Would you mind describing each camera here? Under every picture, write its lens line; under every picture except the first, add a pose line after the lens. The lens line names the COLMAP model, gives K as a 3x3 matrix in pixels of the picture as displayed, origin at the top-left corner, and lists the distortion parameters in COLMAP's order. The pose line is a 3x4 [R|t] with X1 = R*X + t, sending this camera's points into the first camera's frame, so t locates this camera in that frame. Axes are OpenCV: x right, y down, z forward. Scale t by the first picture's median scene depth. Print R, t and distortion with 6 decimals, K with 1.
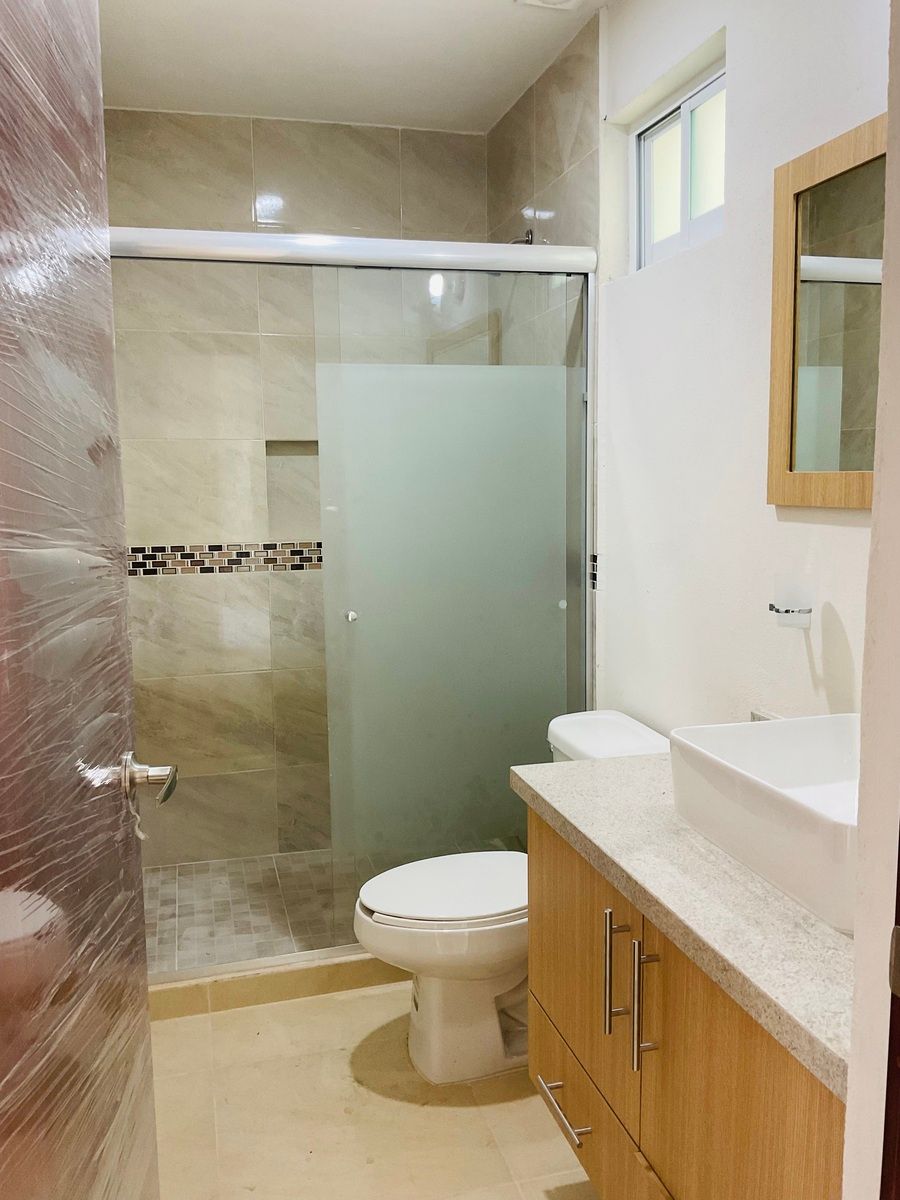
lens RADIAL K [[1011.6, 0, 450.5], [0, 1011.6, 597.1], [0, 0, 1]] dist [-0.011981, -0.020499]
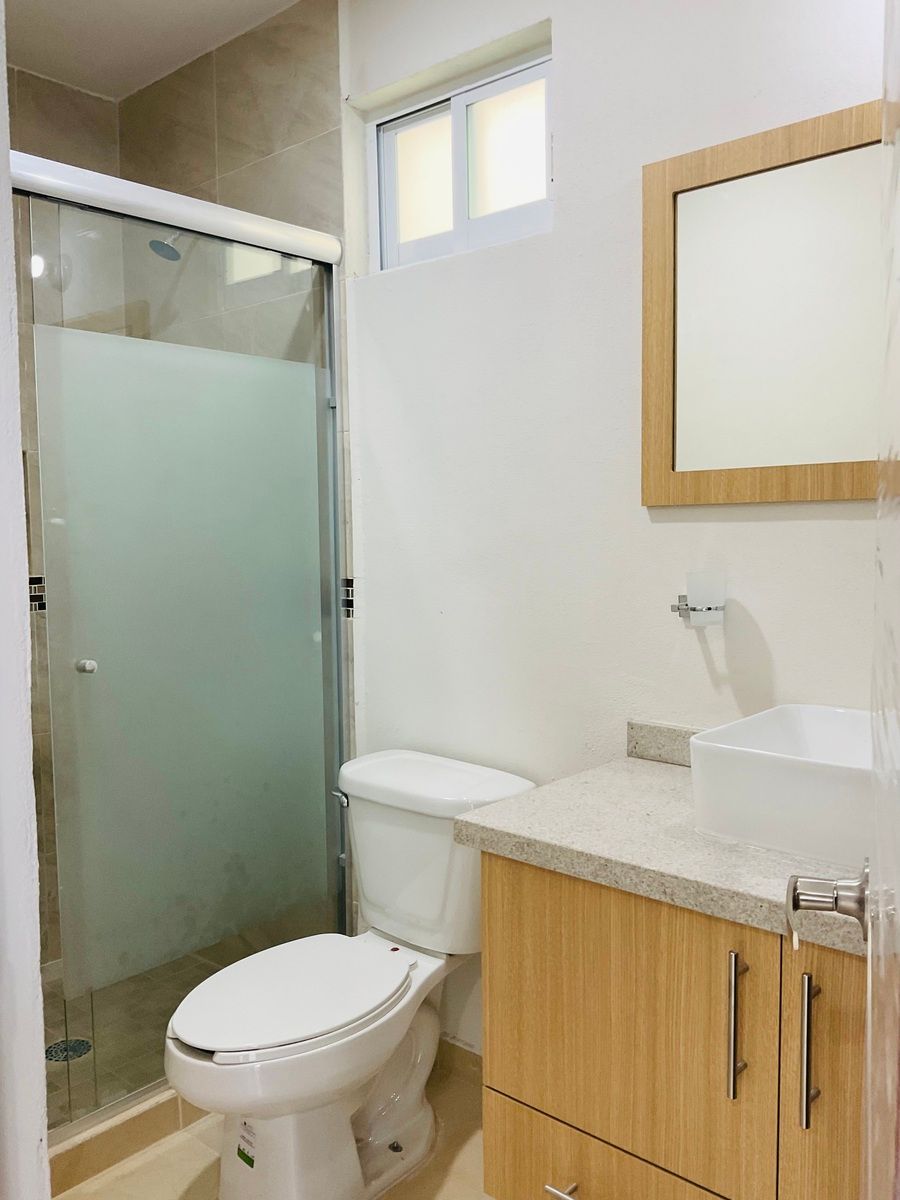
lens RADIAL K [[1011.6, 0, 449.9], [0, 1011.6, 602.7], [0, 0, 1]] dist [-0.011981, -0.020499]
pose [[0.833389, -0.042117, 0.551080, -0.288043], [0.071571, 0.996921, -0.032046, 0.014854], [-0.548034, 0.066148, 0.833837, 0.219351]]
